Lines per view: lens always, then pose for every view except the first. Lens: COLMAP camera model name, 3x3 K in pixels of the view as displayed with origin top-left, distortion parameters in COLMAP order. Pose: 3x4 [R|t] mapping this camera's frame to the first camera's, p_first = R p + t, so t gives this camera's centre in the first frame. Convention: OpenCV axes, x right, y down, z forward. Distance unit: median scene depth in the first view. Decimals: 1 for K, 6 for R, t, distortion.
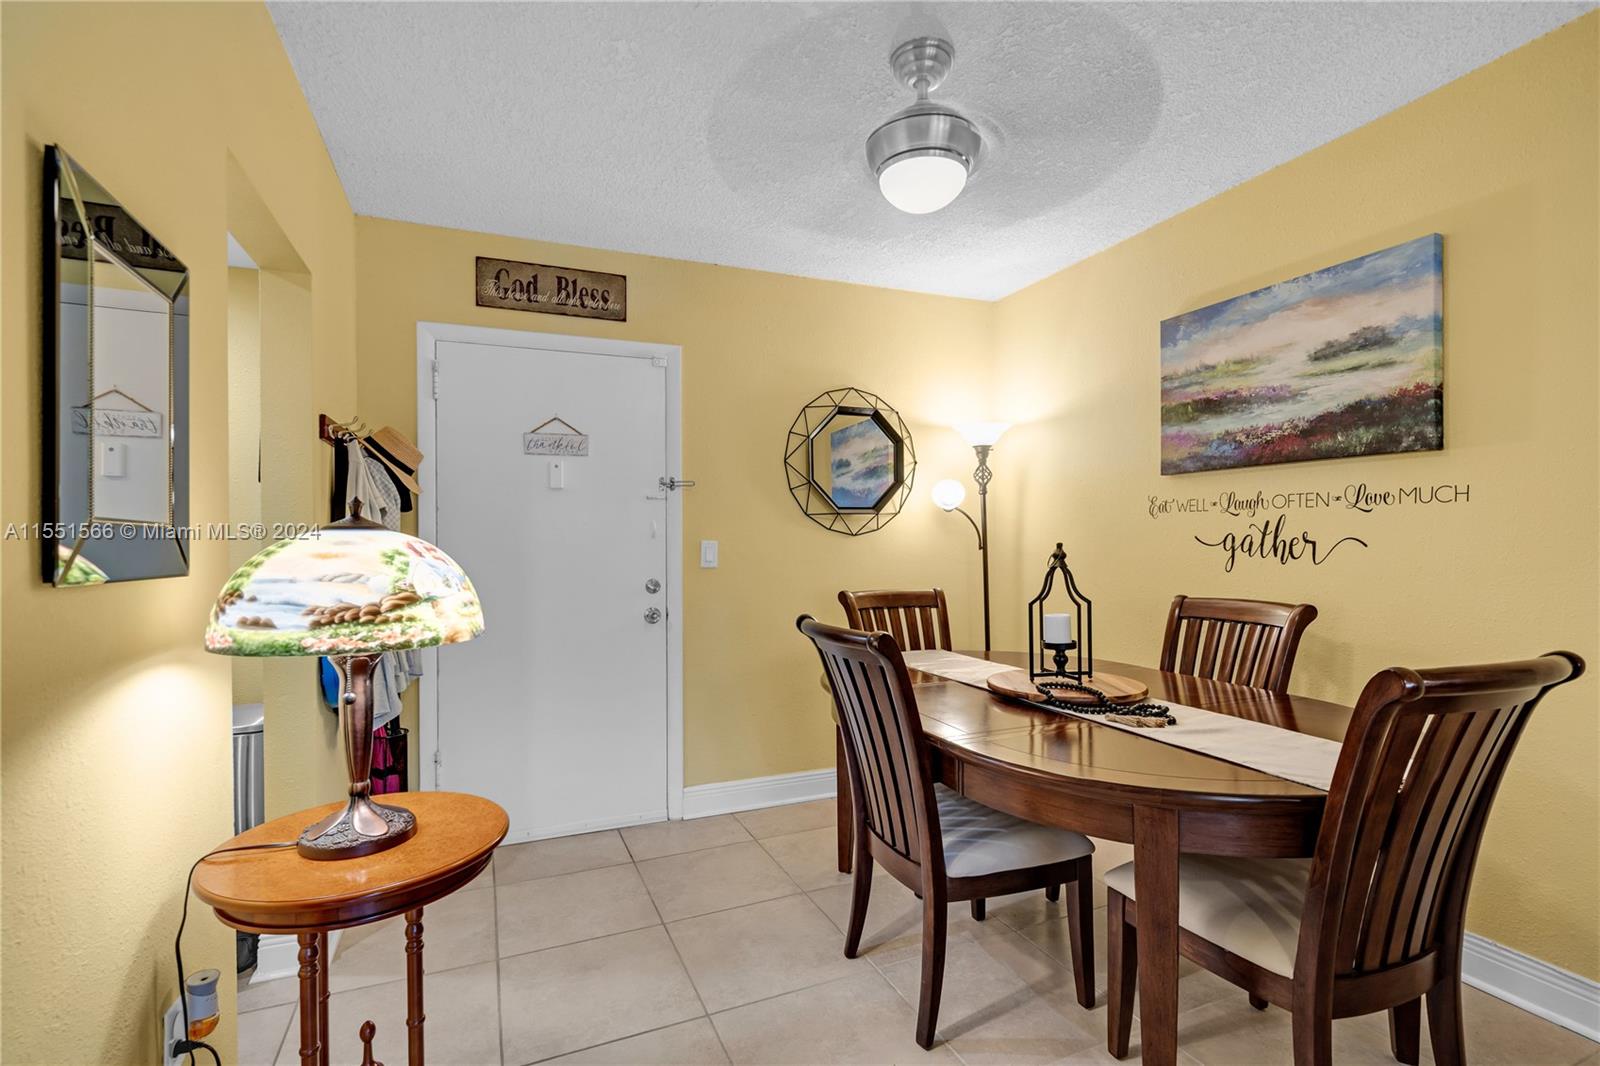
lens RADIAL K [[737.6, 0, 799.6], [0, 737.6, 548.7], [0, 0, 1]] dist [0.001108, 0.000332]
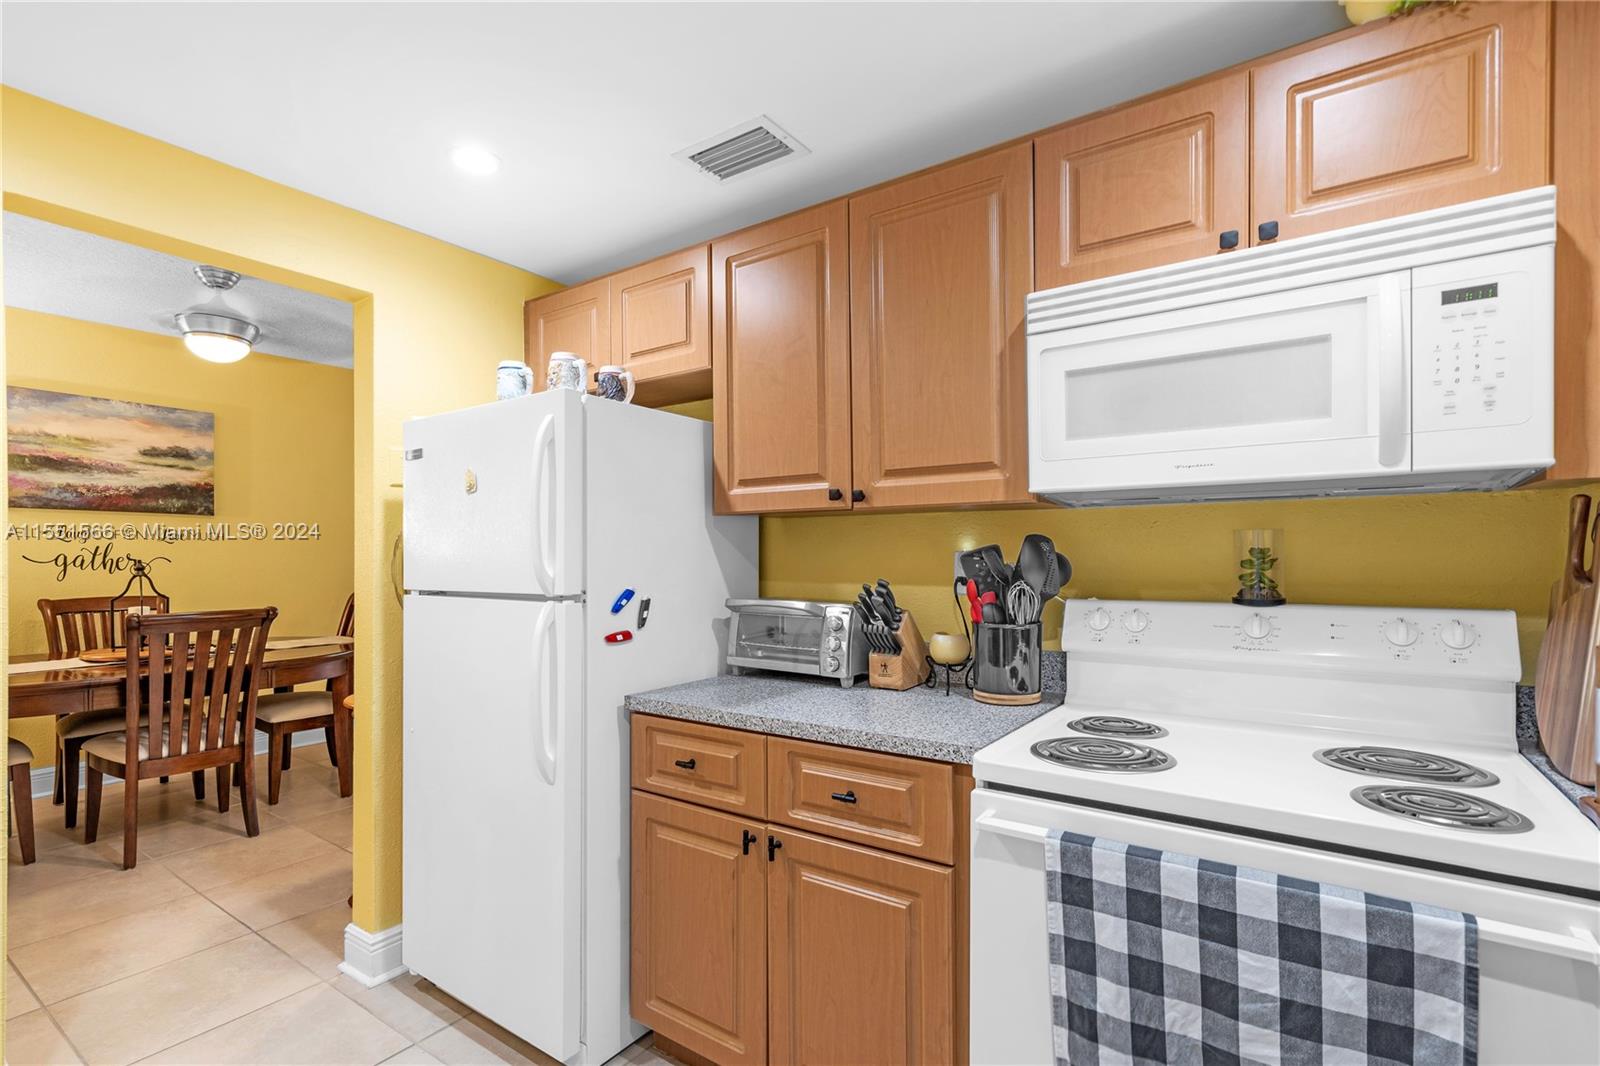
lens RADIAL K [[744.6, 0, 795.2], [0, 744.6, 545.9], [0, 0, 1]] dist [-0.004174, -0.000624]
pose [[-0.528841, 0.009889, 0.848663, -1.498118], [0.006084, 0.999951, -0.007861, -0.017757], [-0.848699, 0.001006, -0.528875, 0.589527]]
